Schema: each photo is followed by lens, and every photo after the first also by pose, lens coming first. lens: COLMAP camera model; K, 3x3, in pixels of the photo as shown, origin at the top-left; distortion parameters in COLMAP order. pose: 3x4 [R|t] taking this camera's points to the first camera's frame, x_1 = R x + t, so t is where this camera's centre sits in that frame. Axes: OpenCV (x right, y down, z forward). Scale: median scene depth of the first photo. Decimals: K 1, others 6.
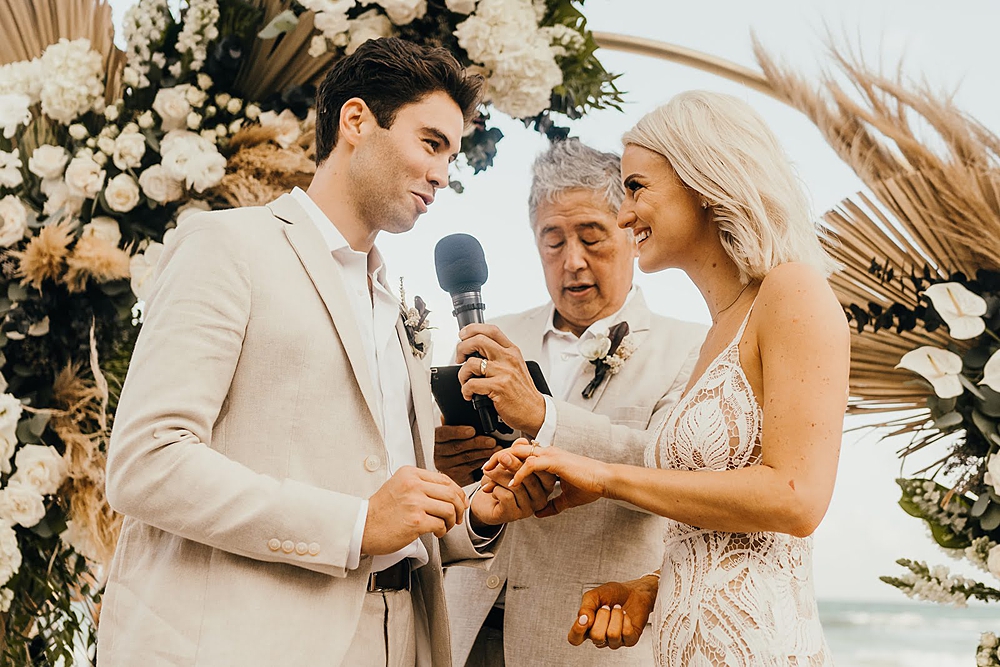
lens RADIAL K [[1470.3, 0, 502.9], [0, 1470.3, 334.8], [0, 0, 1]] dist [0.010255, 0.000000]
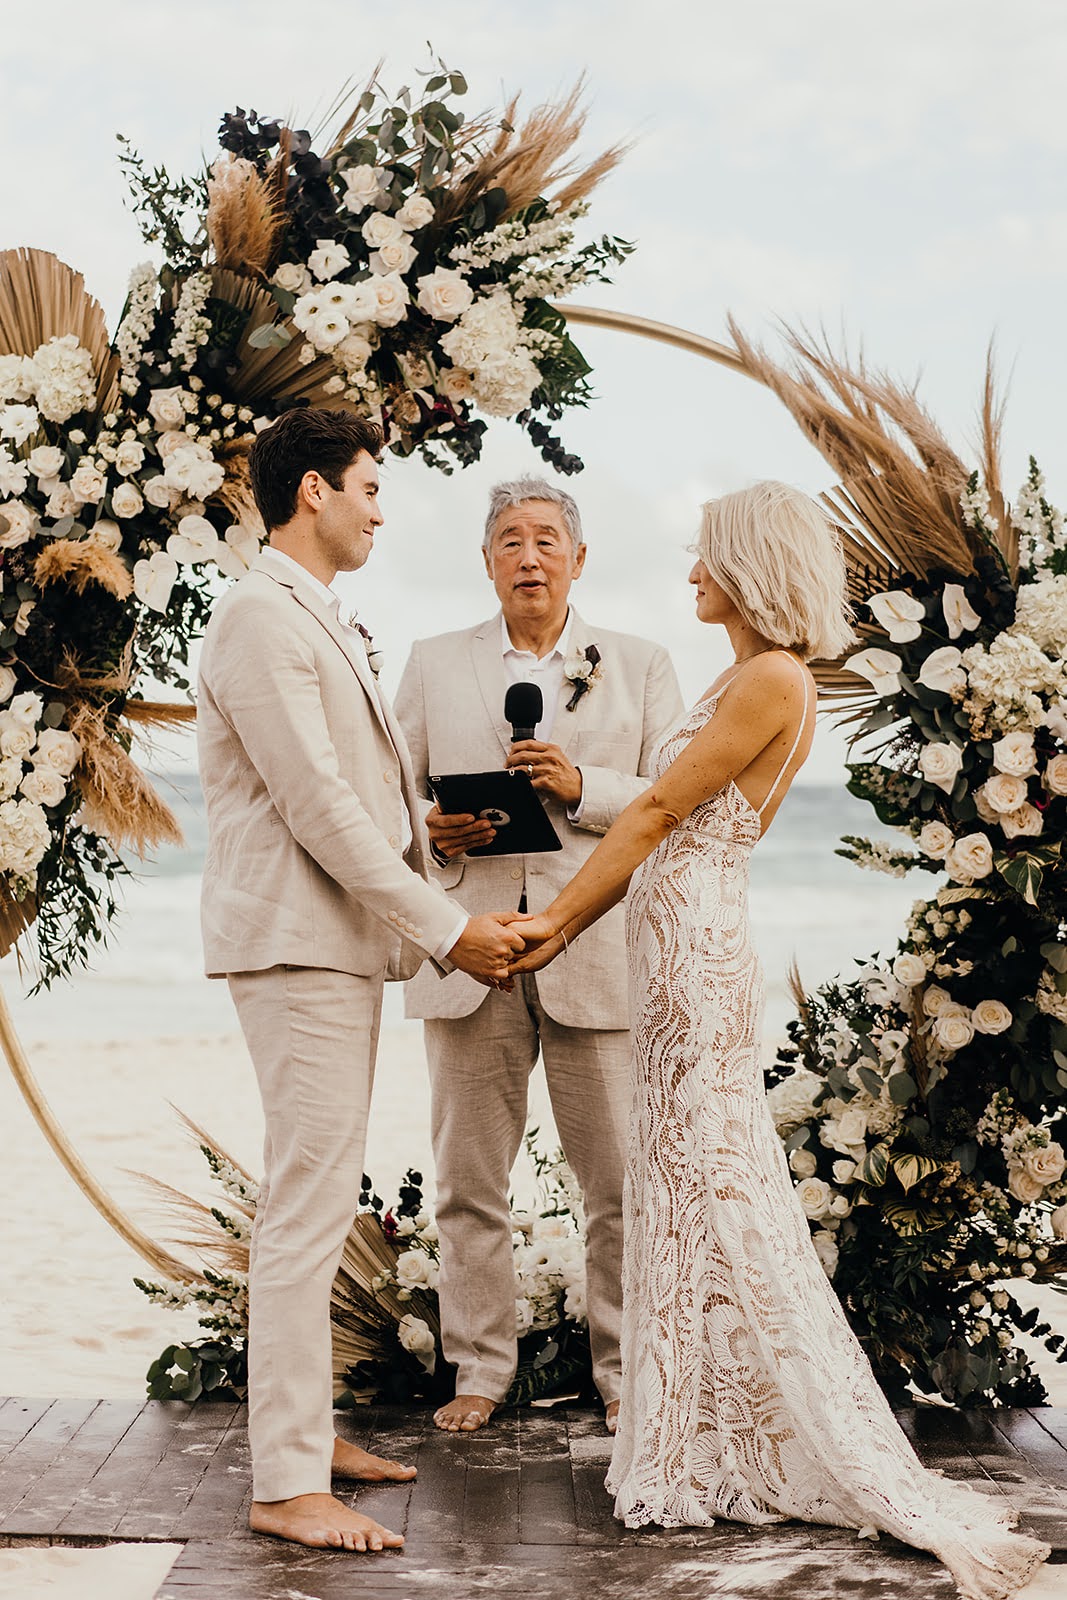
lens RADIAL K [[2661.3, 0, 532.2], [0, 2661.3, 825.2], [0, 0, 1]] dist [-0.012050, 0.000000]
pose [[0.999677, -0.012034, 0.022384, -0.012928], [0.007697, 0.982783, 0.184604, -0.214888], [-0.024221, -0.184372, 0.982558, -0.913185]]
